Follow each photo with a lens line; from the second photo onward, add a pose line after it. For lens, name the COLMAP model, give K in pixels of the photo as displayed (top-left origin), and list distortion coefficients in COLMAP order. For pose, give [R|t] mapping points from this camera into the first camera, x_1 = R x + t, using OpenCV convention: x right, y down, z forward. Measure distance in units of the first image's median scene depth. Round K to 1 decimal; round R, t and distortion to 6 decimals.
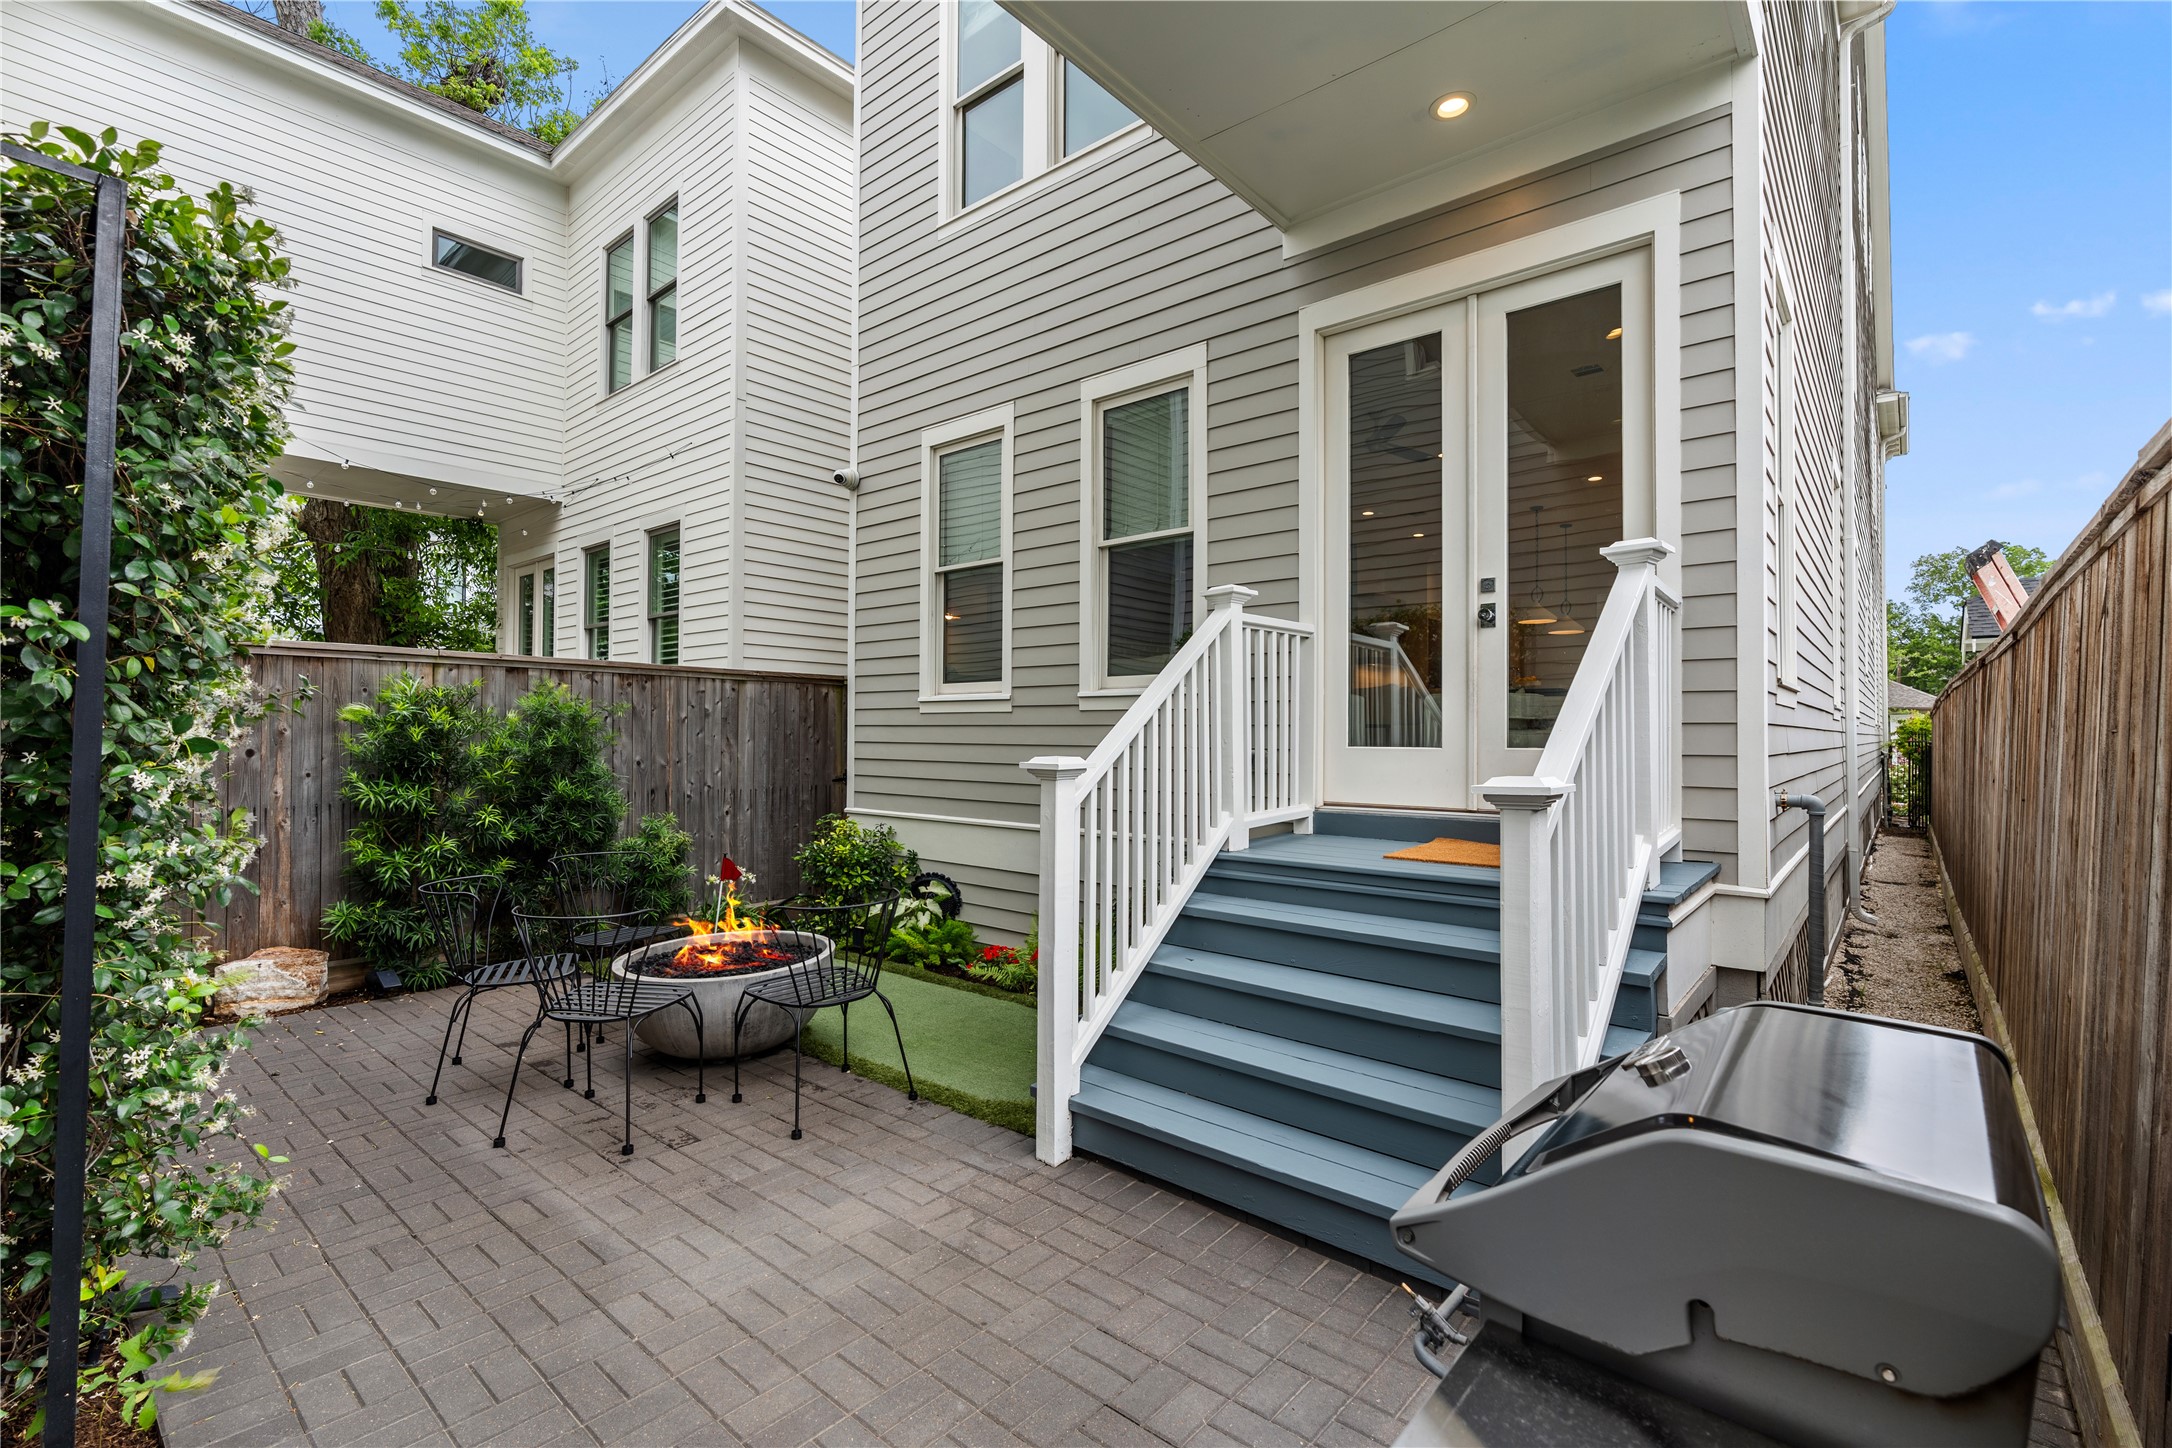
lens RADIAL K [[971.3, 0, 1089.2], [0, 971.3, 725.6], [0, 0, 1]] dist [-0.009176, 0.003062]
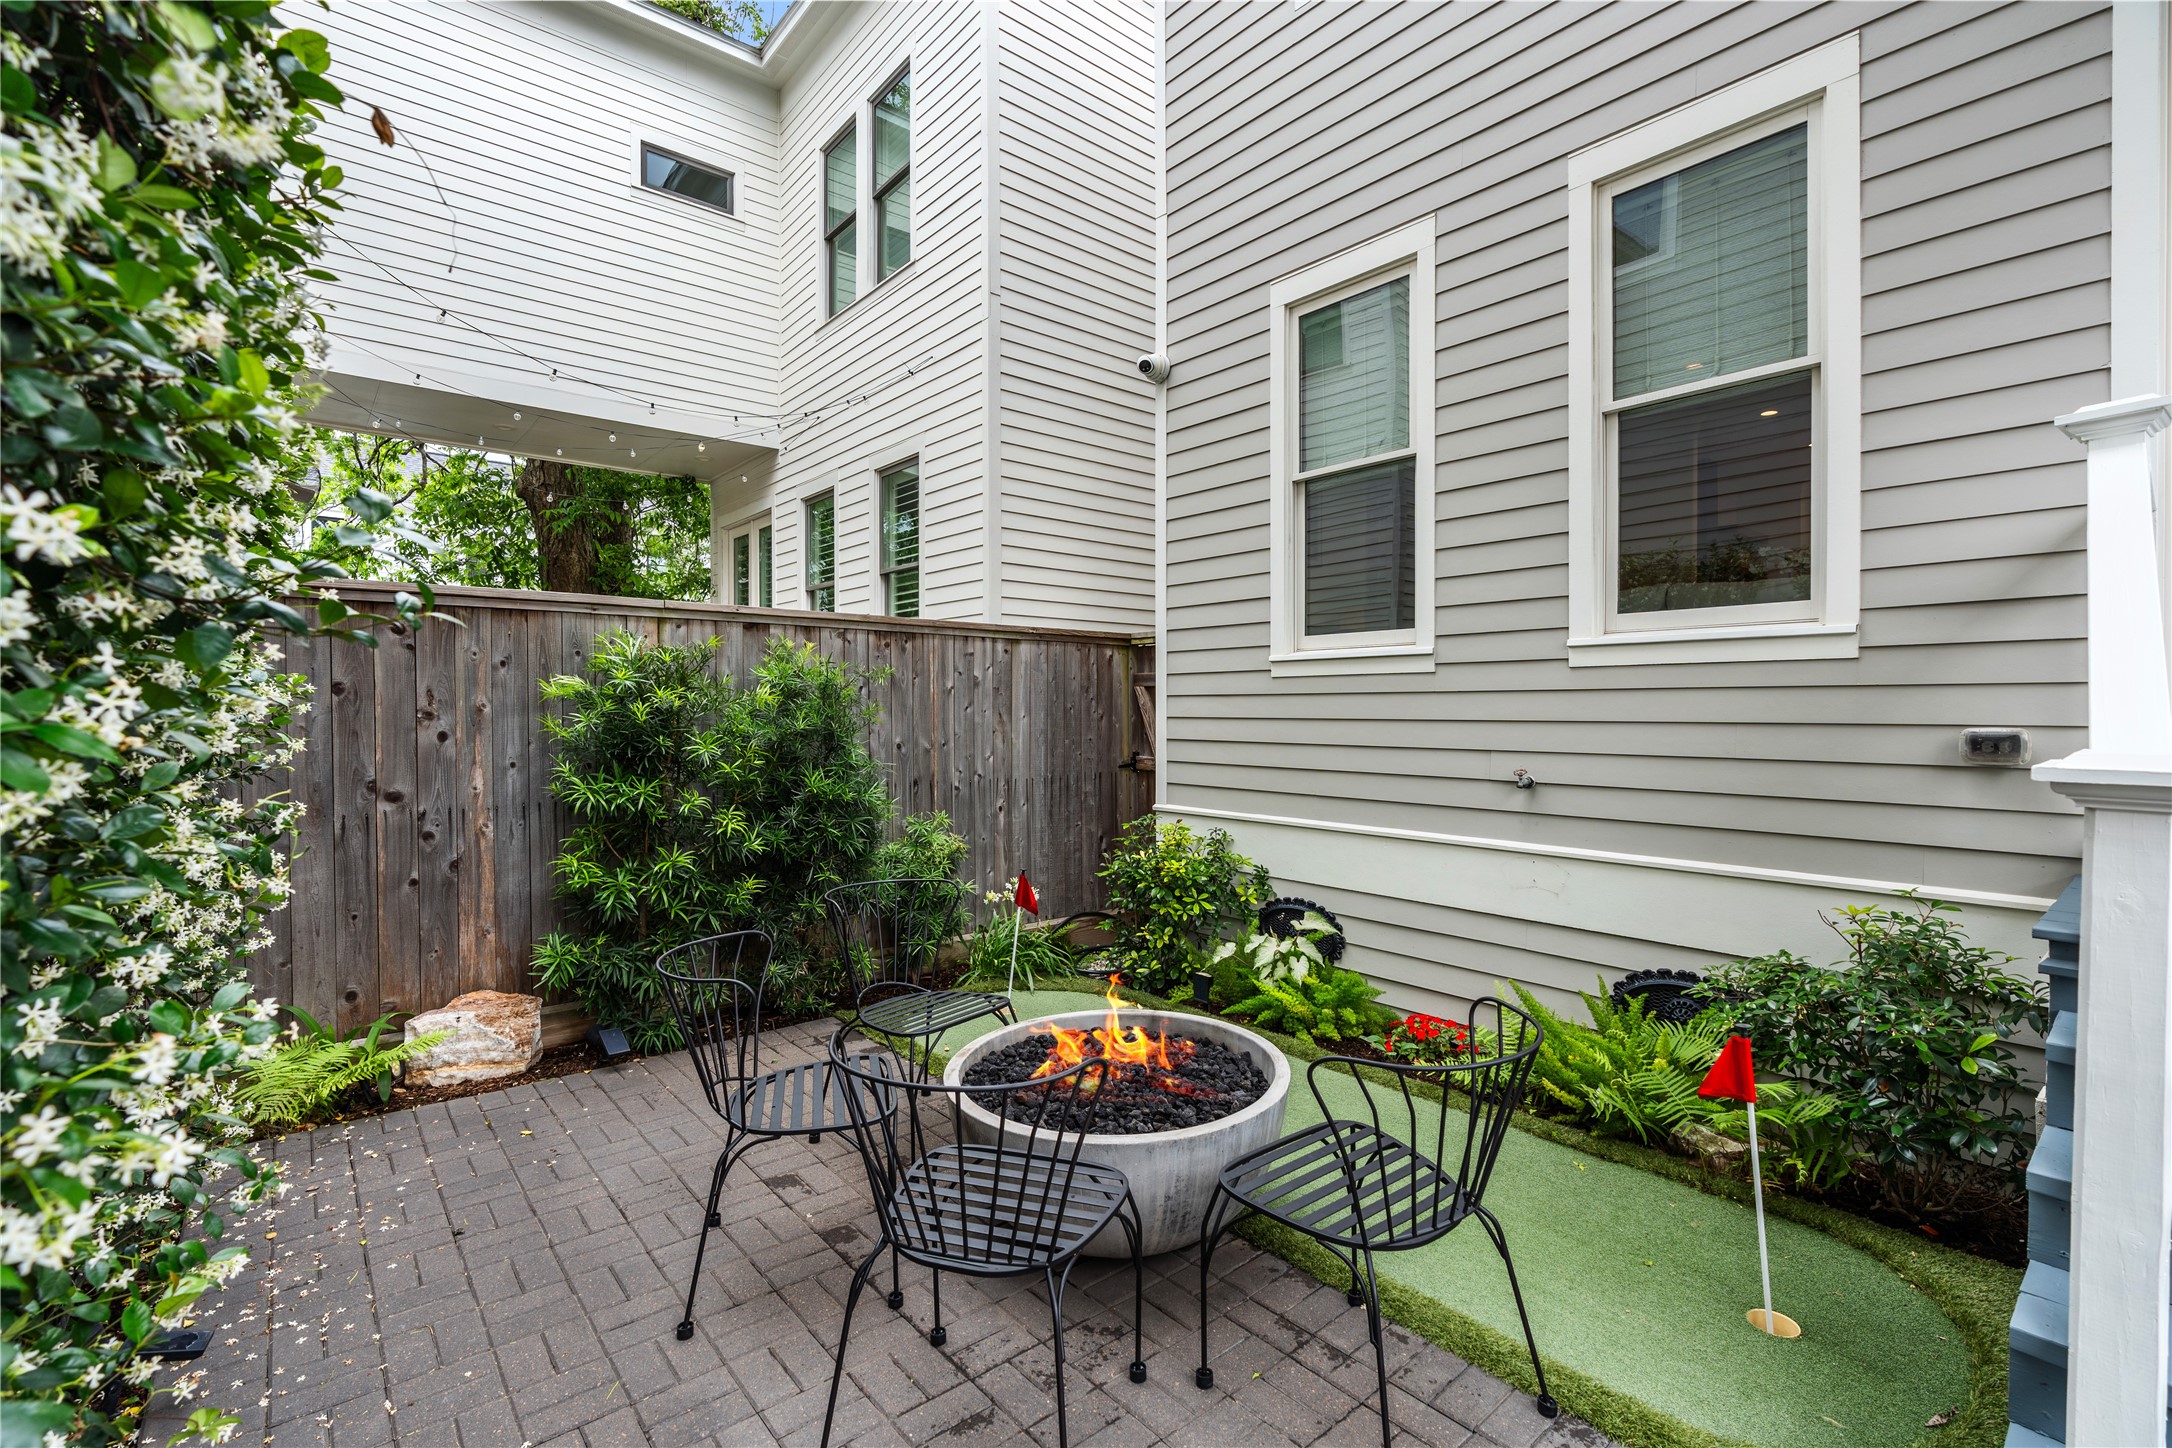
lens RADIAL K [[971.3, 0, 1087.1], [0, 971.3, 724.1], [0, 0, 1]] dist [-0.009176, 0.003062]
pose [[0.985900, -0.004508, -0.167272, -0.191925], [0.008712, 0.999664, 0.024410, 0.003200], [0.167106, -0.025523, 0.985608, 0.266239]]
